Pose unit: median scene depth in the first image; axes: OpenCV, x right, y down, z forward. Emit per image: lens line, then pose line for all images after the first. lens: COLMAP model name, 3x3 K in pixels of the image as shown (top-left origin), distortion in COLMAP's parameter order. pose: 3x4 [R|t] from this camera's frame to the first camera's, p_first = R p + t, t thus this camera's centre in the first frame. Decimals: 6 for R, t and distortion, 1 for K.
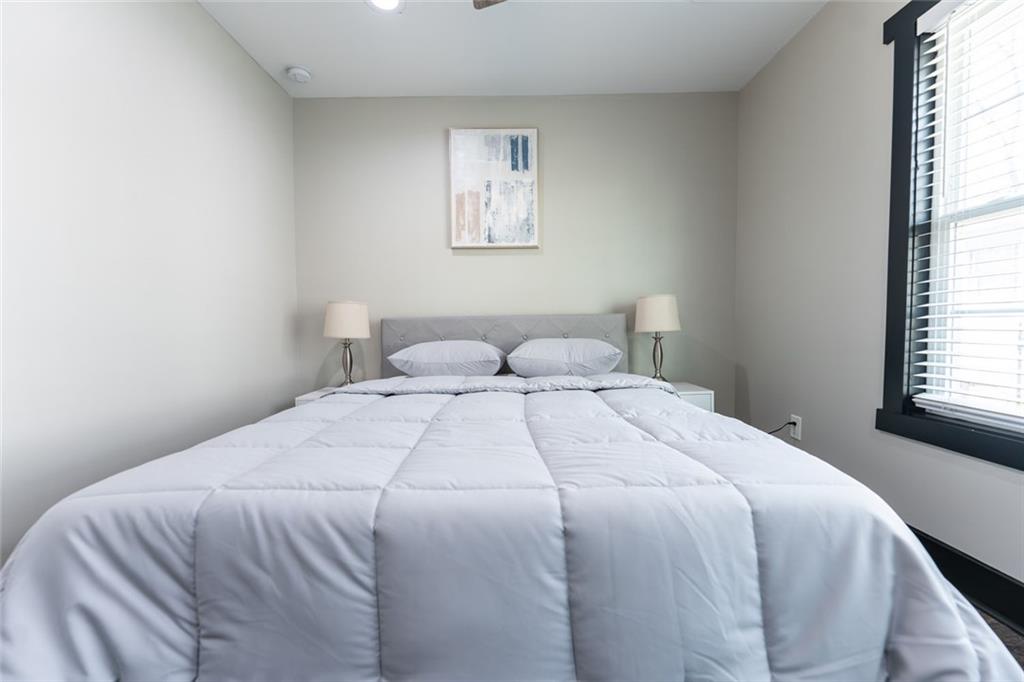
lens RADIAL K [[415.7, 0, 517.2], [0, 415.7, 342.5], [0, 0, 1]] dist [-0.004316, -0.000562]
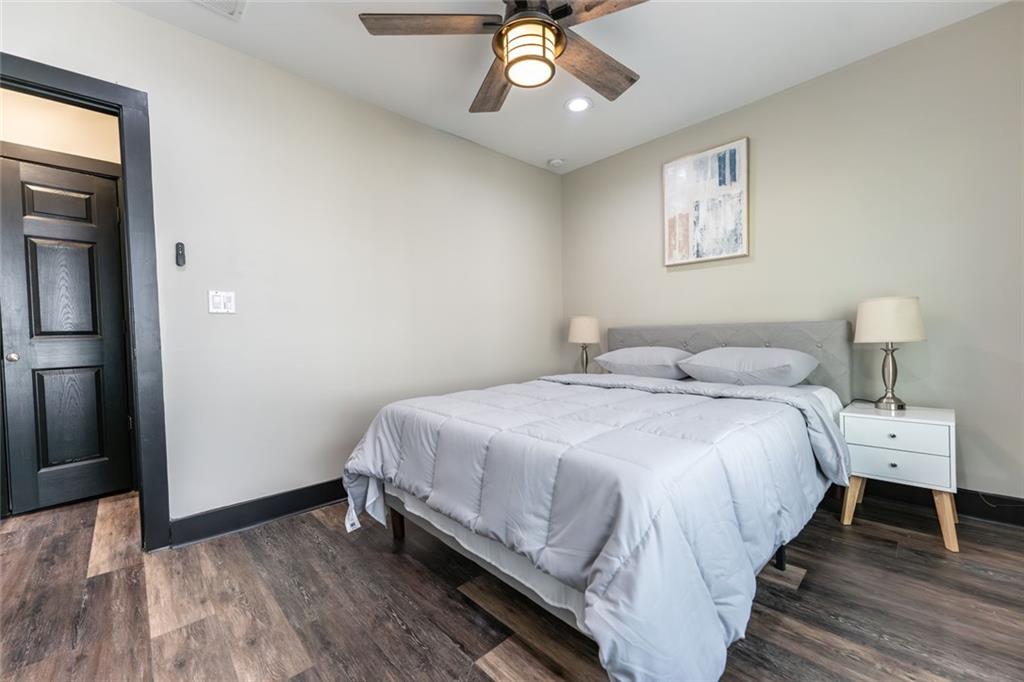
lens RADIAL K [[399.2, 0, 521.3], [0, 399.2, 345.0], [0, 0, 1]] dist [-0.015250, -0.000023]
pose [[0.693977, 0.021713, -0.719670, 0.371451], [-0.017888, 0.999757, 0.012914, -0.016620], [0.719775, 0.003912, 0.694196, -0.054895]]
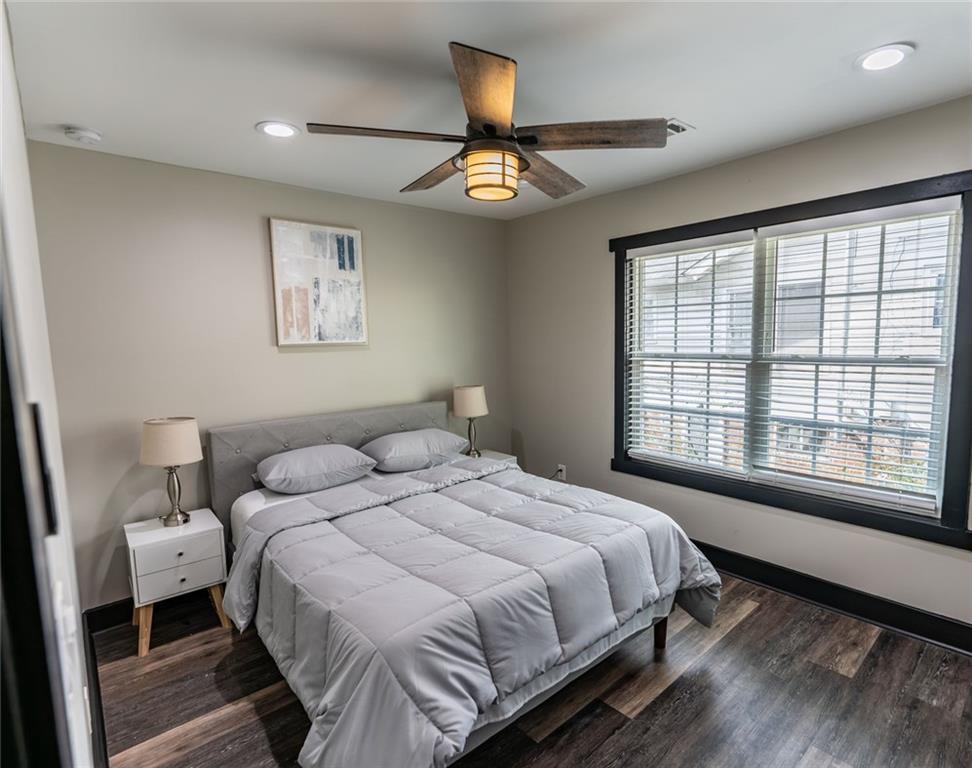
lens RADIAL K [[502.8, 0, 513.8], [0, 502.8, 388.9], [0, 0, 1]] dist [0.020362, 0.000133]
pose [[0.754409, -0.076591, 0.651921, -0.517872], [0.041425, 0.996745, 0.069165, -0.191275], [-0.655097, -0.025172, 0.755126, -0.215914]]
